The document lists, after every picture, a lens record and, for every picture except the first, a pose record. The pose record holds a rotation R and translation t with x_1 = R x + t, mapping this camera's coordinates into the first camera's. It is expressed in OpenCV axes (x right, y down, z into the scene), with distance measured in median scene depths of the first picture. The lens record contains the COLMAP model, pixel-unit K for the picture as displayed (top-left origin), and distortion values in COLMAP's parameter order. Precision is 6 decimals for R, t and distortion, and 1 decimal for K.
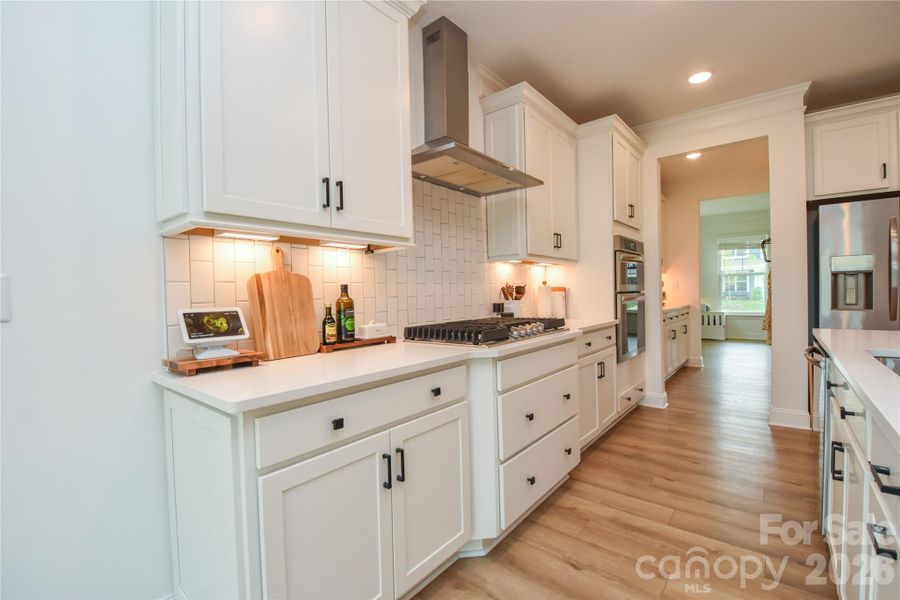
lens RADIAL K [[394.8, 0, 452.3], [0, 394.8, 299.2], [0, 0, 1]] dist [-0.013809, -0.000849]
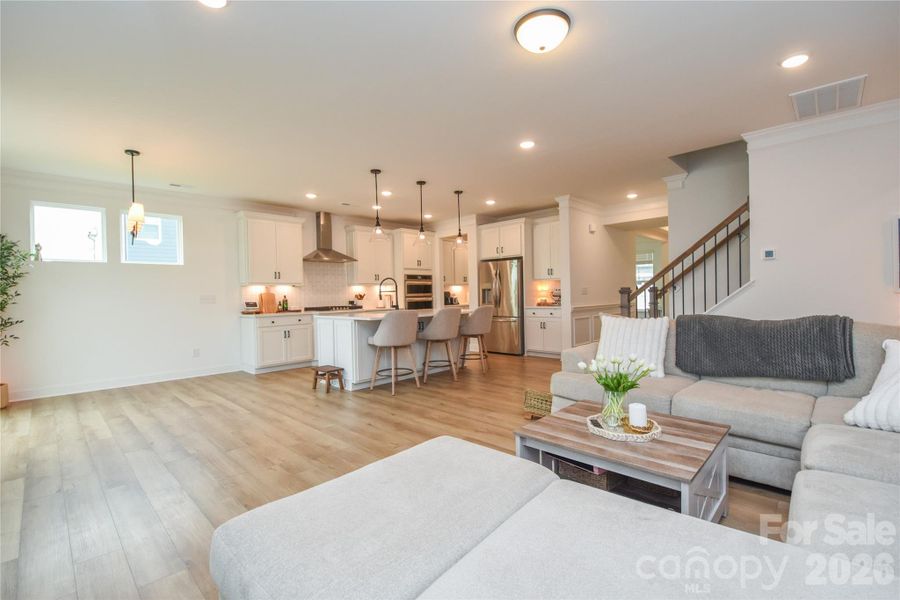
lens RADIAL K [[394.8, 0, 452.3], [0, 394.8, 299.2], [0, 0, 1]] dist [-0.013809, -0.000849]
pose [[0.996550, 0.000309, -0.082991, 1.624347], [-0.000645, 0.999992, -0.004026, 0.013564], [0.082989, 0.004066, 0.996542, -2.600150]]
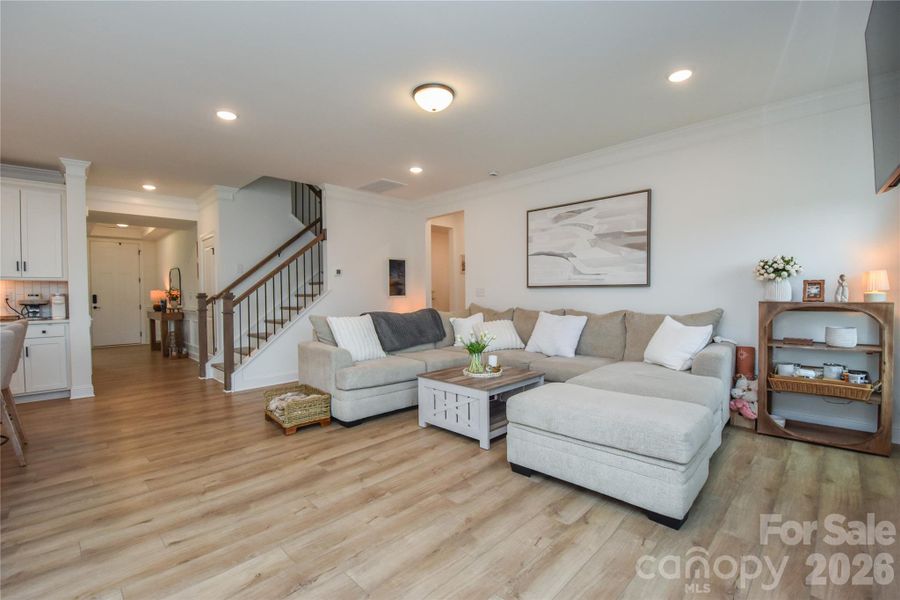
lens RADIAL K [[394.8, 0, 452.3], [0, 394.8, 299.2], [0, 0, 1]] dist [-0.013809, -0.000849]
pose [[0.089924, 0.003681, 0.995942, 0.111565], [0.028665, 0.999569, -0.006283, 0.021811], [-0.995536, 0.029113, 0.089780, -1.508798]]
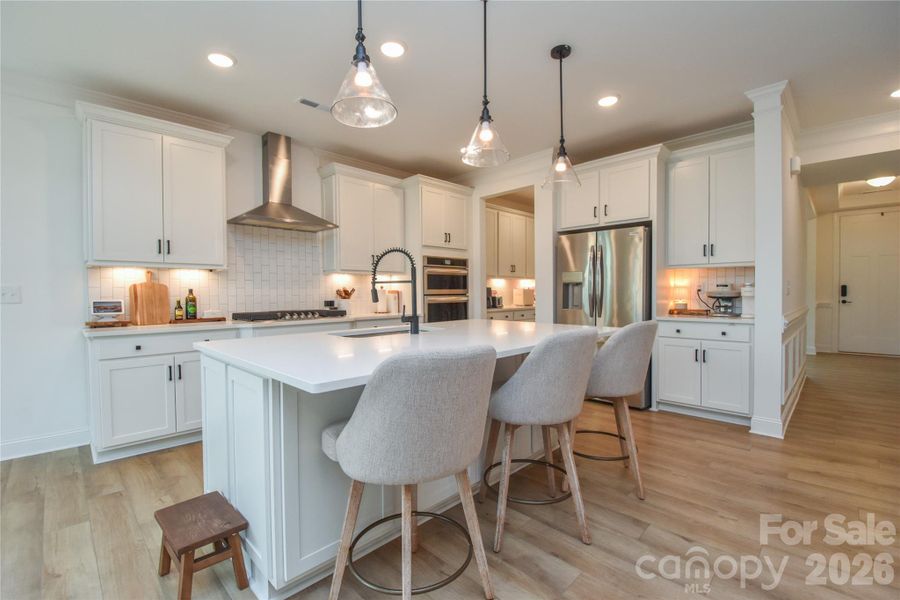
lens RADIAL K [[394.8, 0, 452.3], [0, 394.8, 299.2], [0, 0, 1]] dist [-0.013809, -0.000849]
pose [[0.994919, 0.014659, -0.099608, 1.170381], [-0.014539, 0.999892, 0.001926, -0.010021], [0.099626, -0.000468, 0.995025, -0.756387]]
